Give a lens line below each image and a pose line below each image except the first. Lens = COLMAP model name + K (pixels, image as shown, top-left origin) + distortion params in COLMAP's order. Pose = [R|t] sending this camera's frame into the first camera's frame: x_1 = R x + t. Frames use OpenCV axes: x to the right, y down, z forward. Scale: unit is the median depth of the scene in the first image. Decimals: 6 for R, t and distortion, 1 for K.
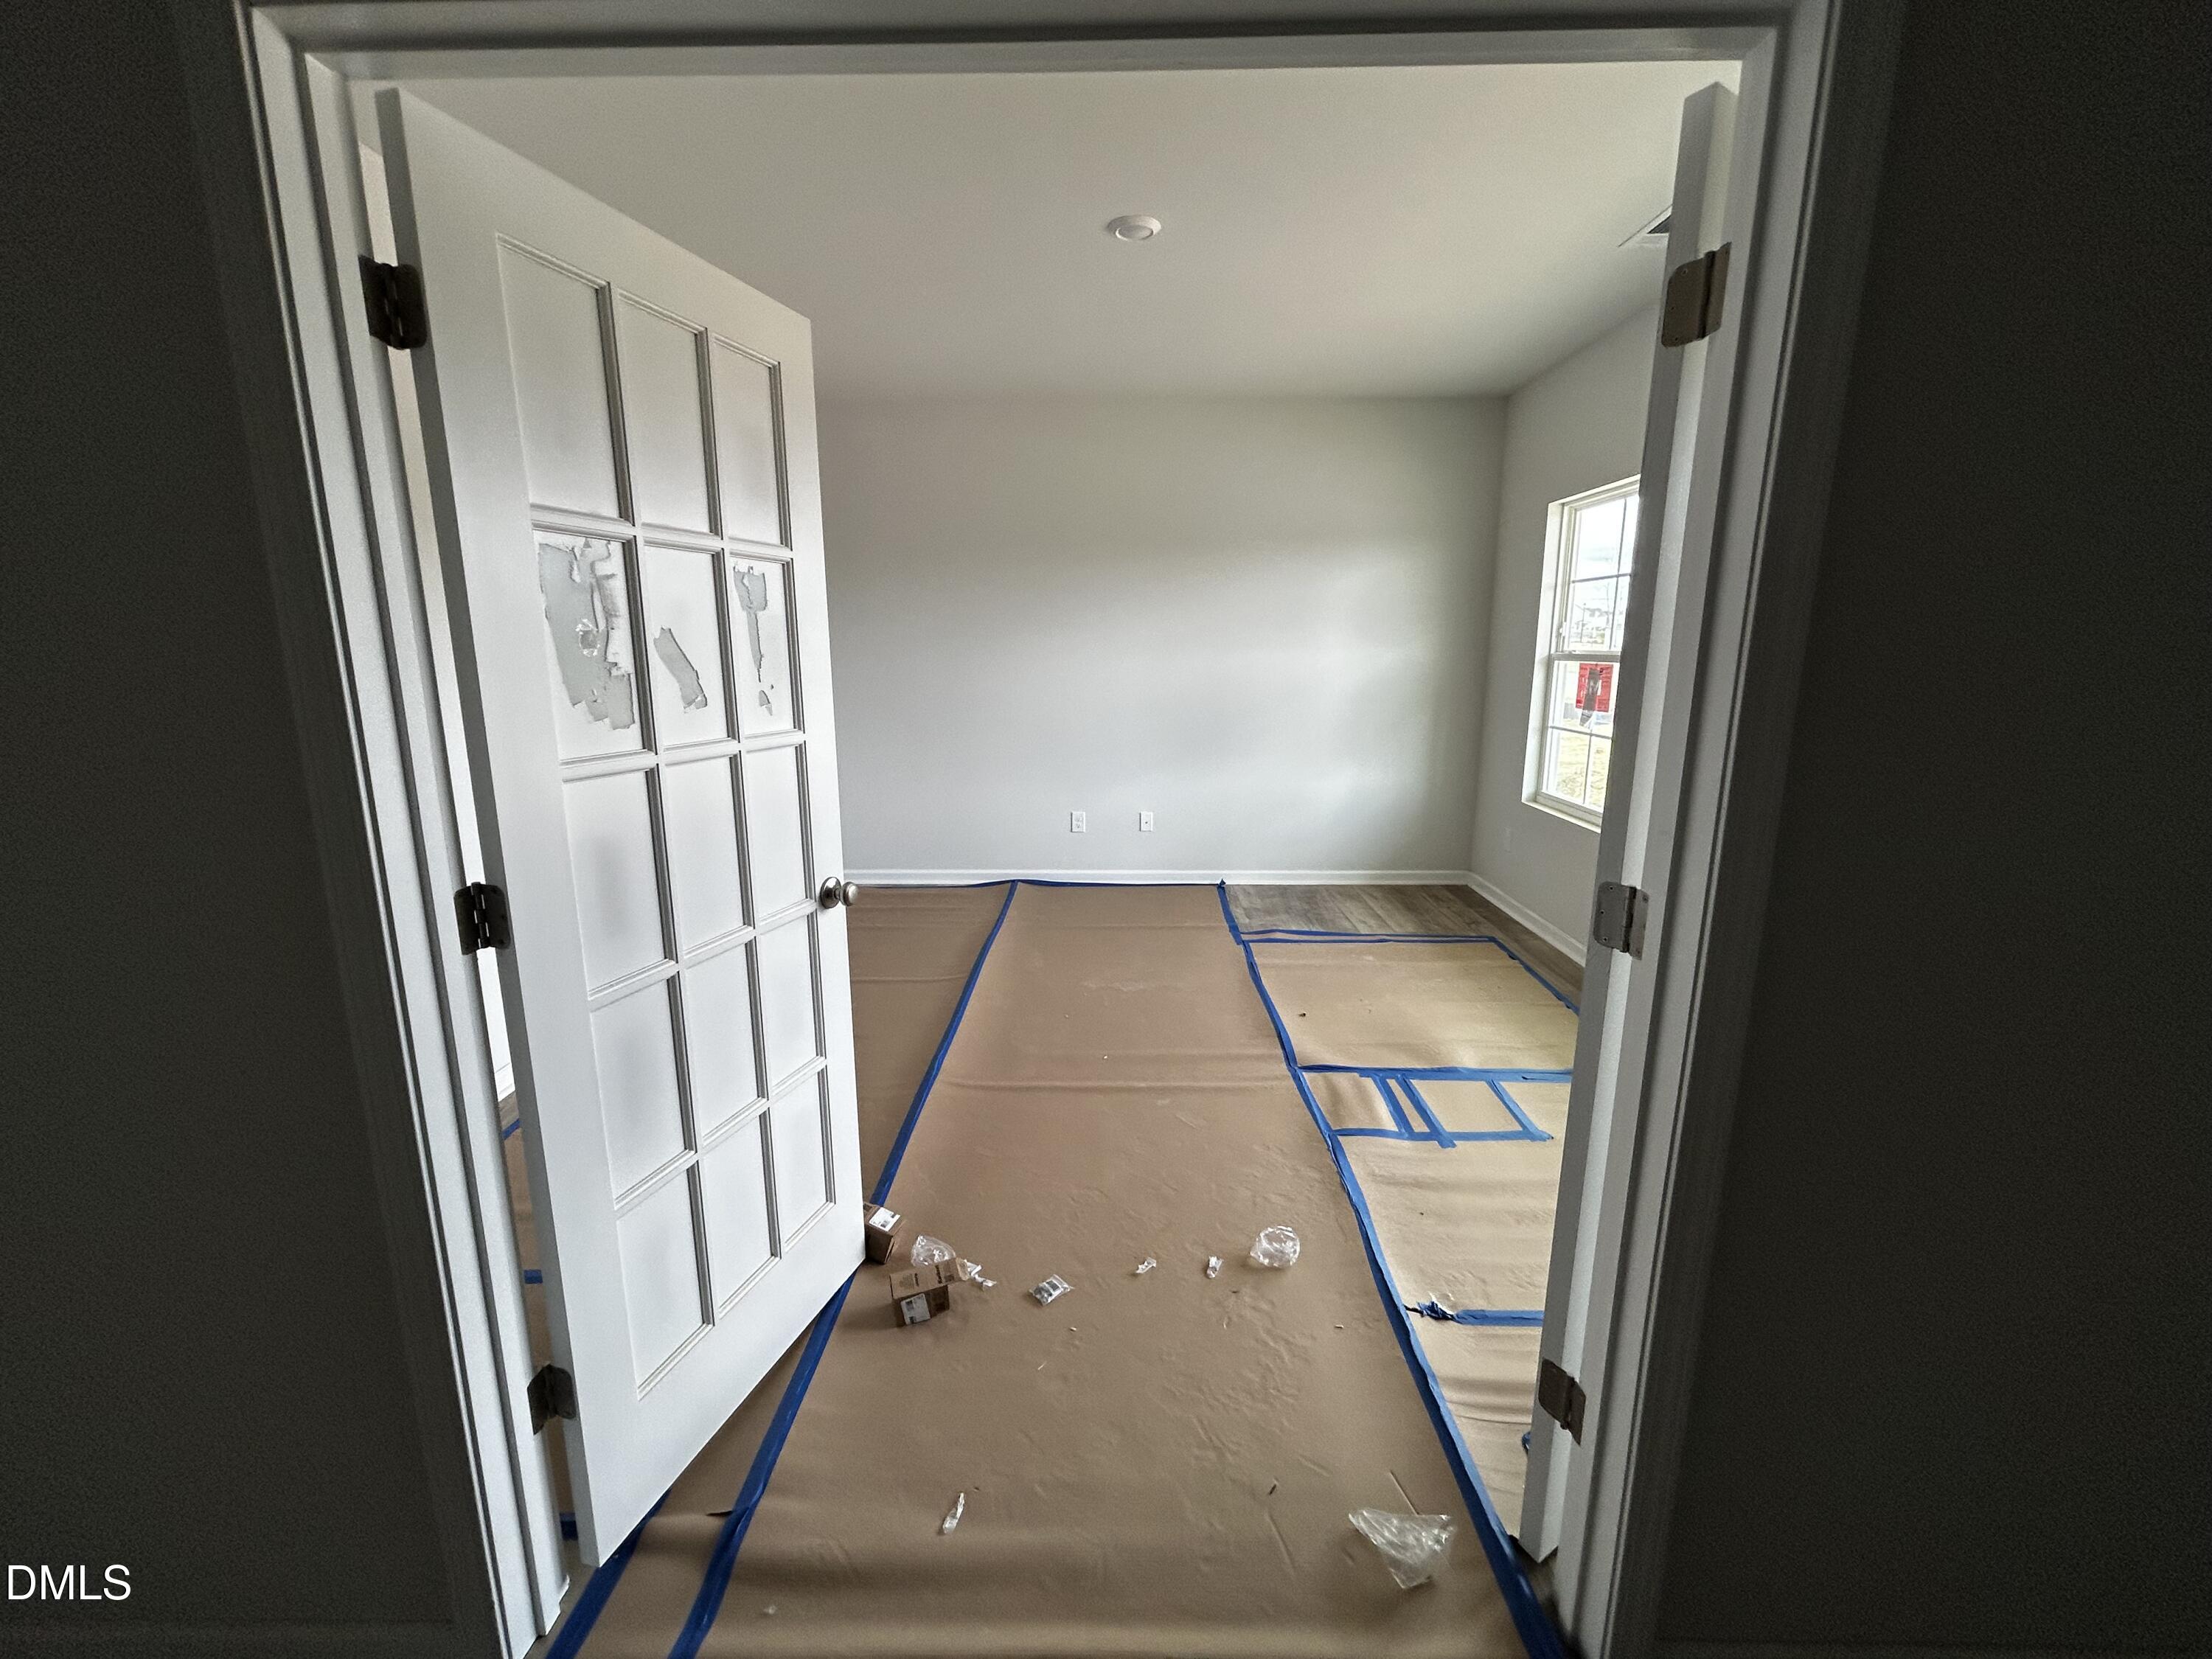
lens RADIAL K [[899.8, 0, 1103.7], [0, 899.8, 831.4], [0, 0, 1]] dist [-0.003291, -0.000574]
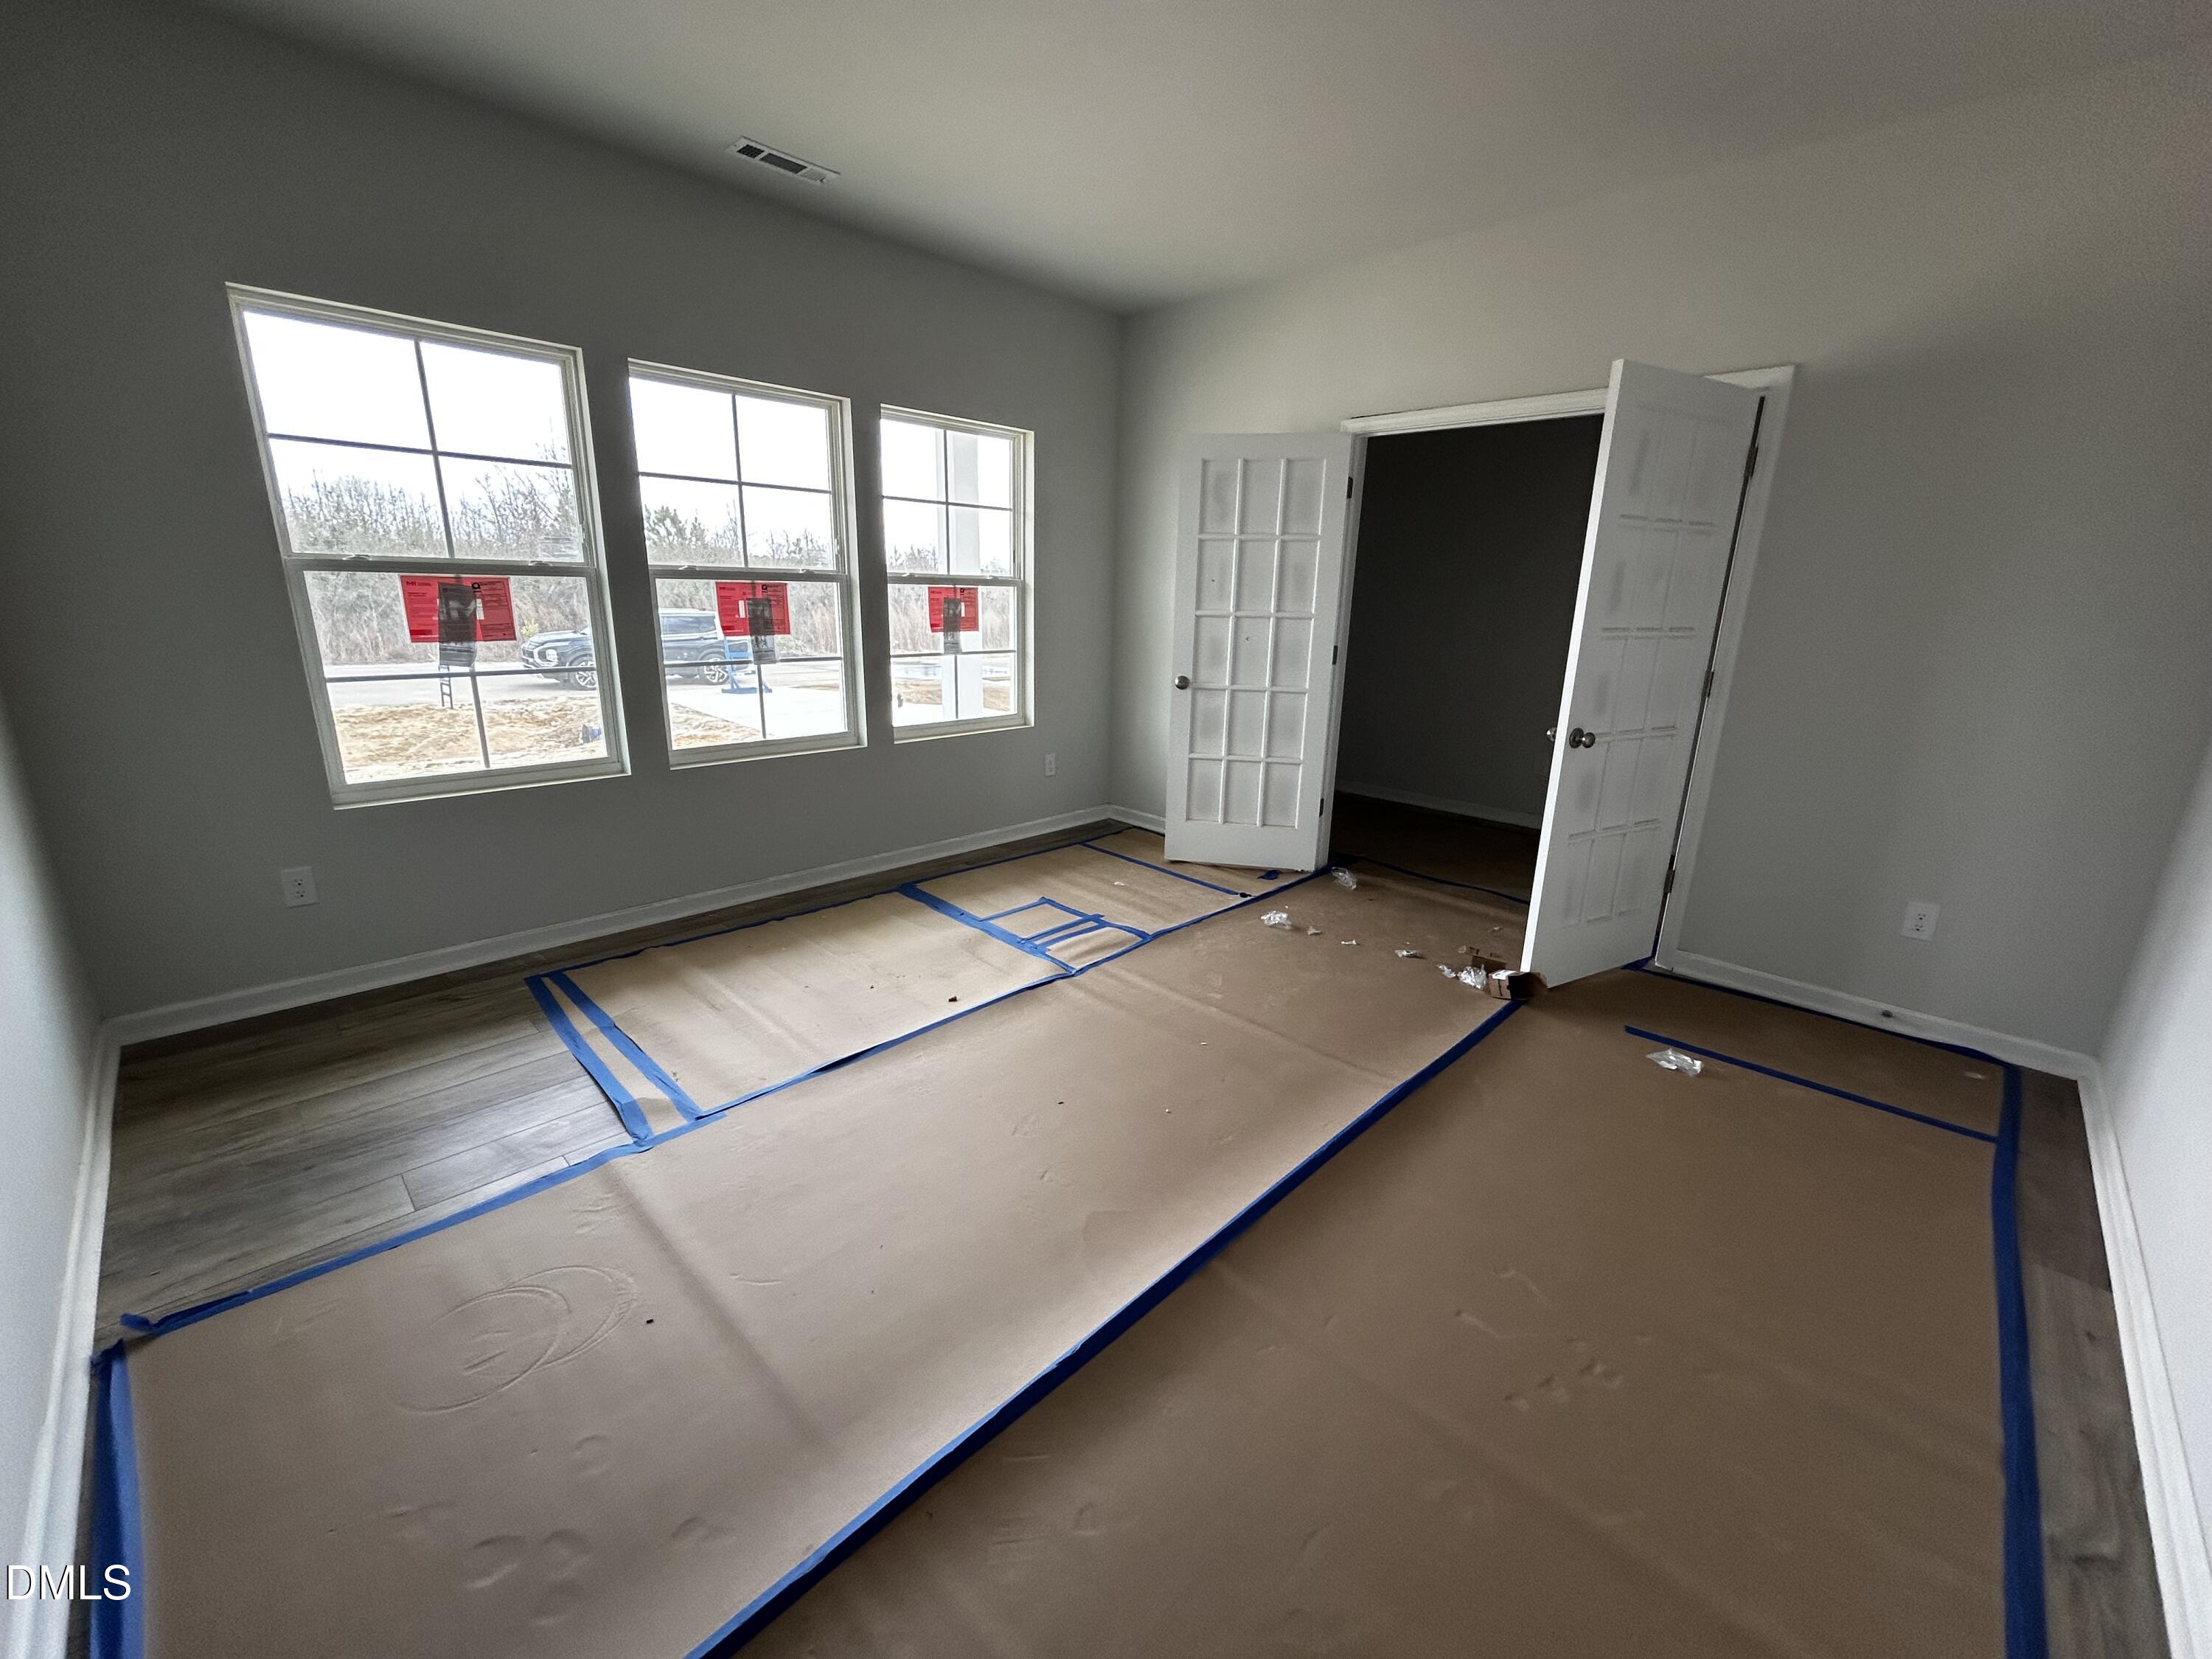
lens RADIAL K [[899.8, 0, 1103.7], [0, 899.8, 831.4], [0, 0, 1]] dist [-0.003291, -0.000574]
pose [[-0.722357, -0.191656, 0.664431, -0.358353], [0.130822, 0.905601, 0.403450, -0.226713], [-0.679033, 0.378357, -0.629094, 1.192715]]
